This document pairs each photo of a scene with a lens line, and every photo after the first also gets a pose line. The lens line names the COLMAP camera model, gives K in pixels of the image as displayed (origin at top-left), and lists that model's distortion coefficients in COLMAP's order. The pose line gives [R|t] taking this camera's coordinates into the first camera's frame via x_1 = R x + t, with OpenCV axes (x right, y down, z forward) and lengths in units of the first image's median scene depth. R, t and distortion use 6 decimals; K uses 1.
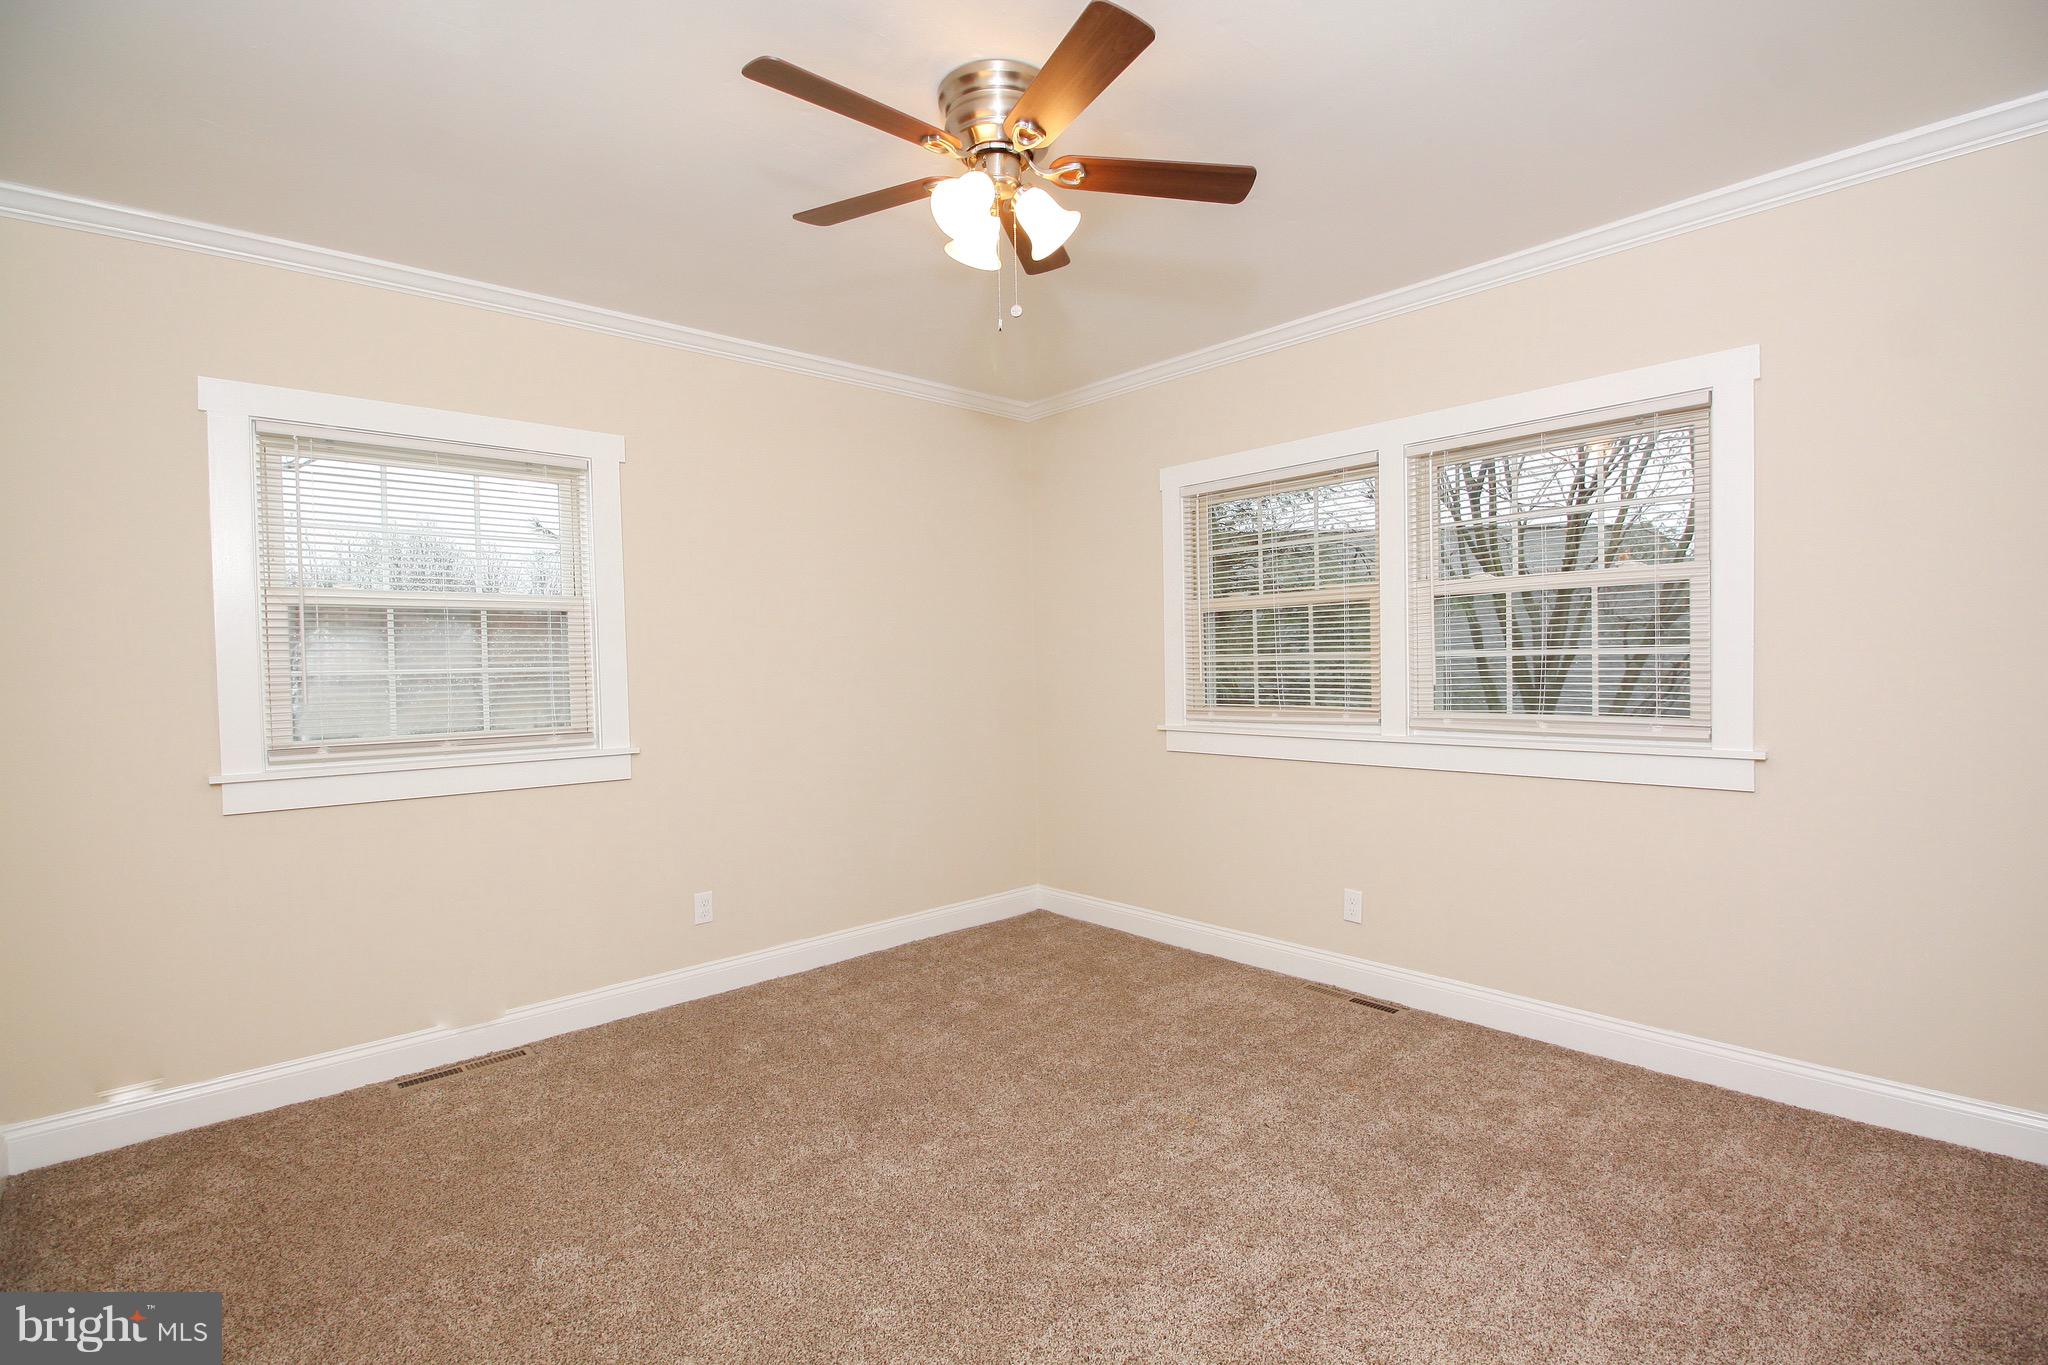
lens RADIAL K [[989.9, 0, 1051.4], [0, 989.9, 677.8], [0, 0, 1]] dist [-0.000355, -0.000725]
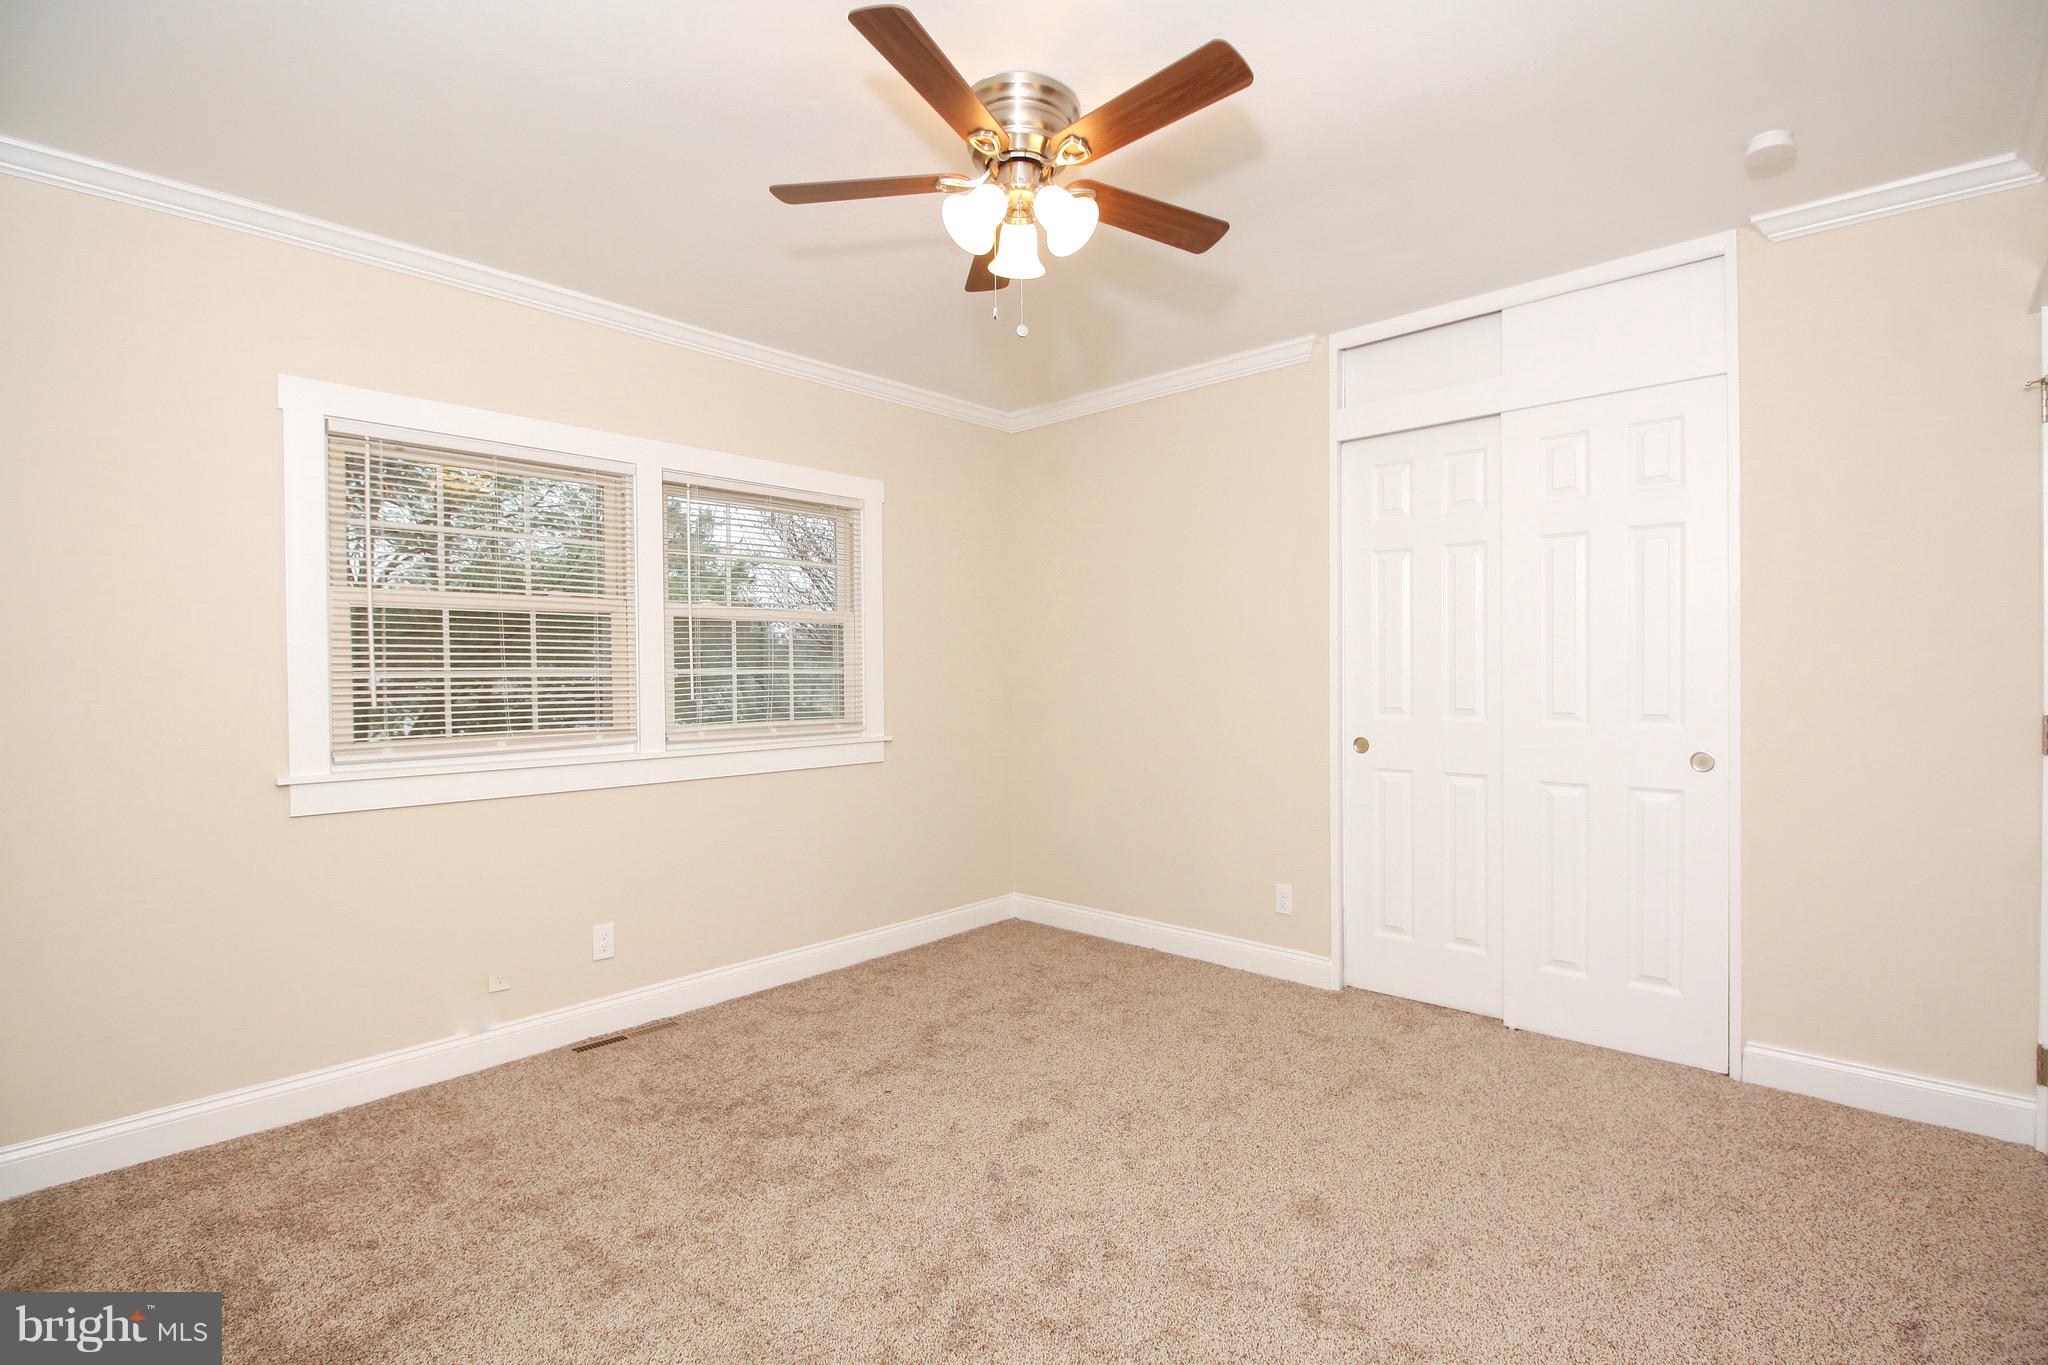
lens RADIAL K [[955.5, 0, 1029.6], [0, 955.5, 669.4], [0, 0, 1]] dist [-0.017072, -0.000807]
pose [[-0.099874, 0.021613, 0.994765, -0.616455], [0.024257, 0.999520, -0.019281, 0.002356], [-0.994704, 0.022204, -0.100350, 0.674076]]
